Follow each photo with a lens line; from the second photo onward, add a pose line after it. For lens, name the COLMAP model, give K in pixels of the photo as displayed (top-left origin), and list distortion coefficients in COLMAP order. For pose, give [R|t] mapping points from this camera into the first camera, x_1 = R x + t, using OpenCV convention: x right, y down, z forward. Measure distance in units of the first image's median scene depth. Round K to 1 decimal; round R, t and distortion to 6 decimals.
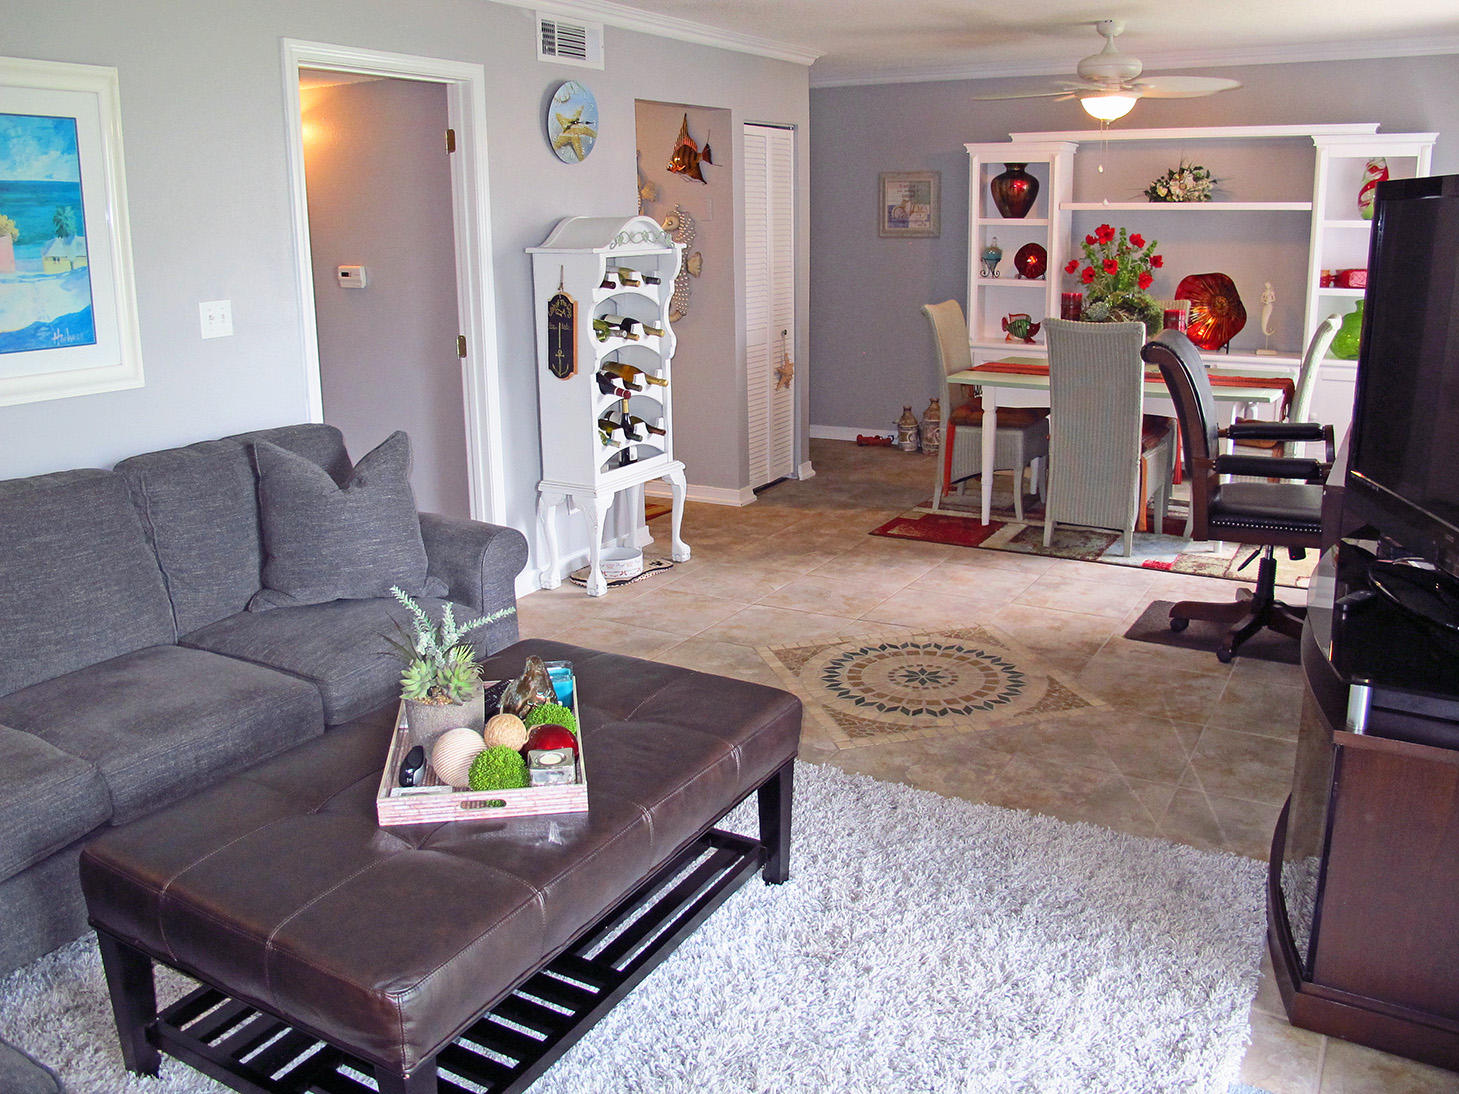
lens RADIAL K [[1219.3, 0, 729.8], [0, 1219.3, 497.4], [0, 0, 1]] dist [-0.145060, 0.114081]
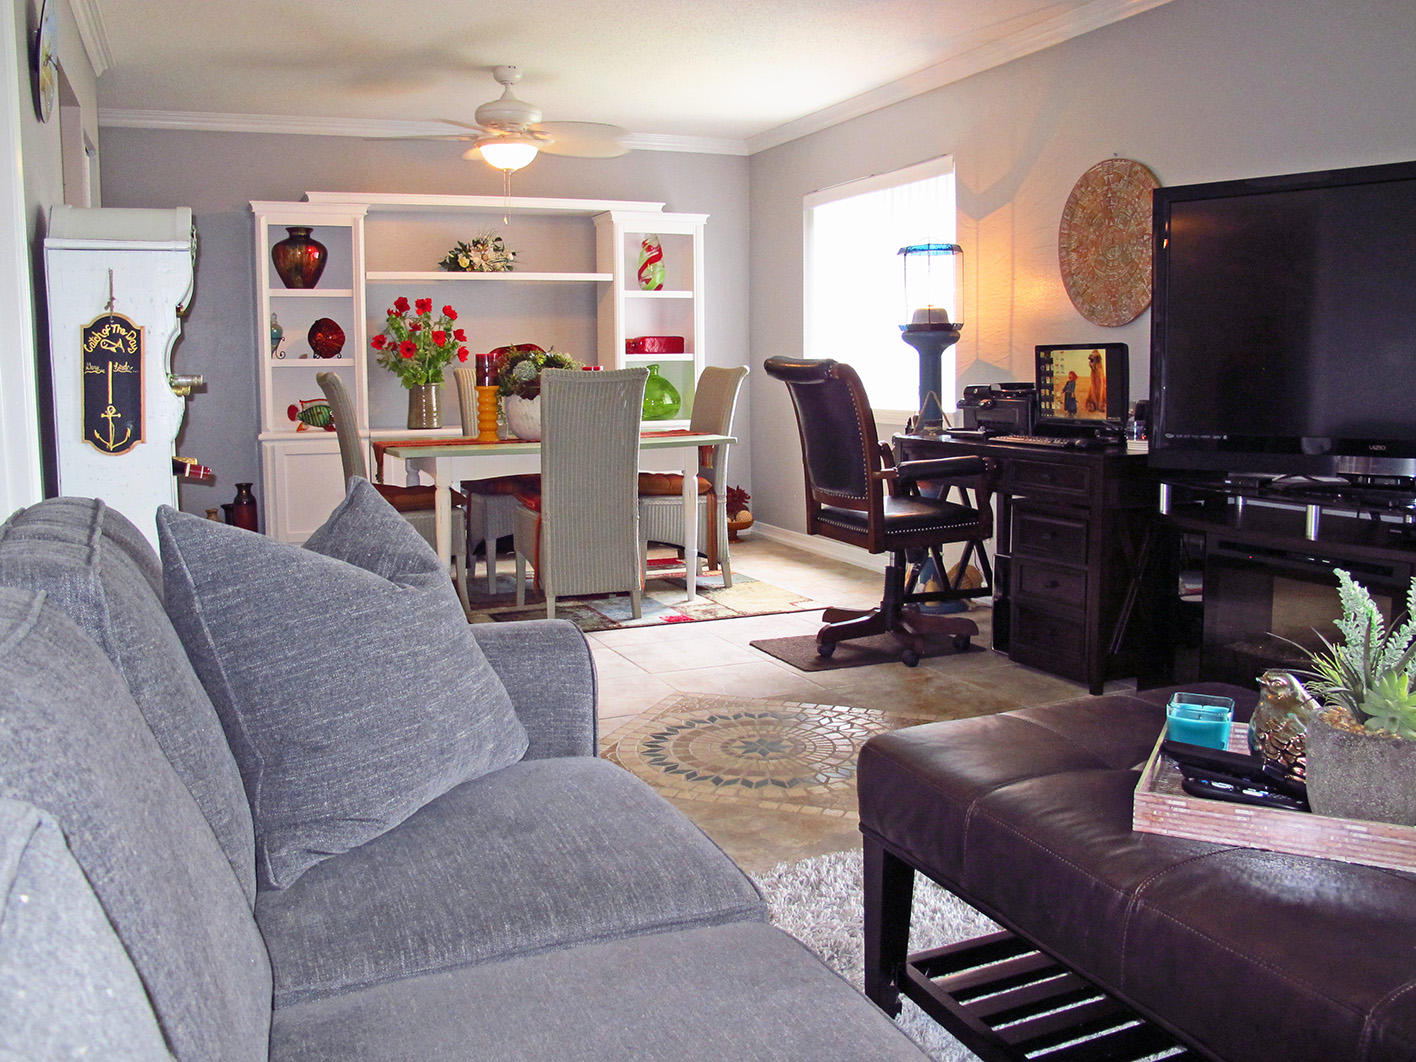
lens RADIAL K [[1217.4, 0, 705.7], [0, 1217.4, 499.3], [0, 0, 1]] dist [-0.148536, 0.106688]
pose [[0.603409, -0.084465, 0.792946, -0.498366], [0.182094, 0.982697, -0.033892, -0.000126], [-0.776363, 0.164841, 0.608349, 0.469555]]
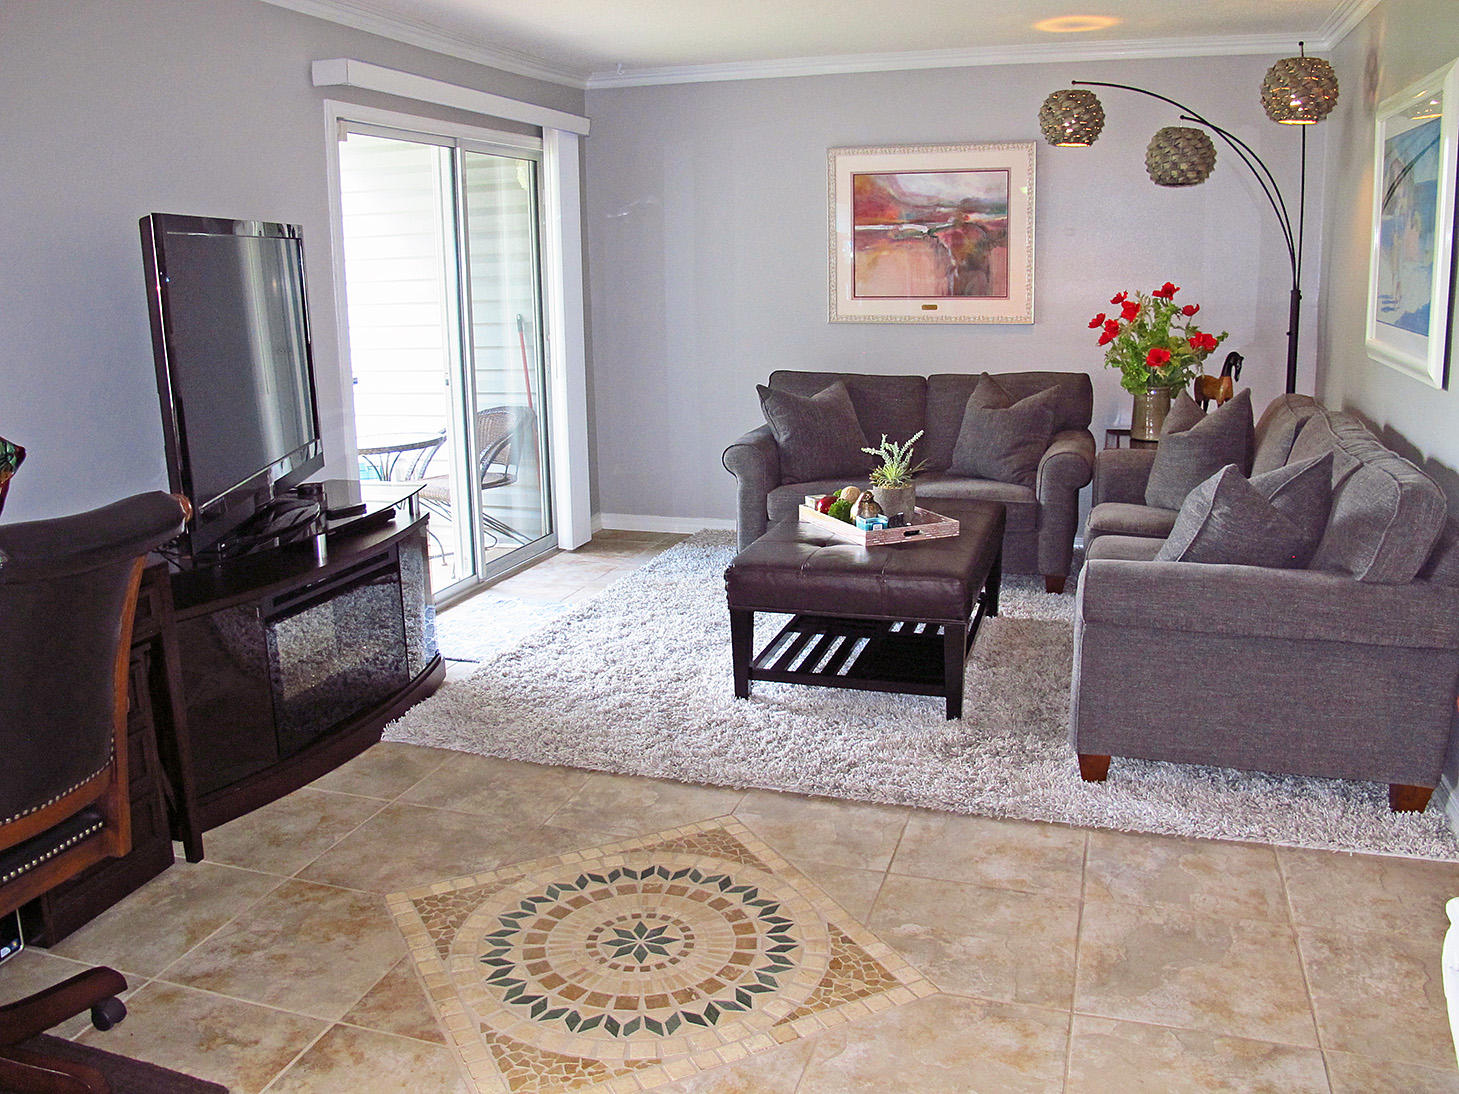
lens RADIAL K [[1254.4, 0, 727.2], [0, 1254.4, 514.4], [0, 0, 1]] dist [-0.148536, 0.106688]
pose [[-0.976846, 0.072912, -0.201136, 0.220814], [-0.016924, 0.910854, 0.412381, -0.319556], [0.213273, 0.406237, -0.888530, 1.442583]]
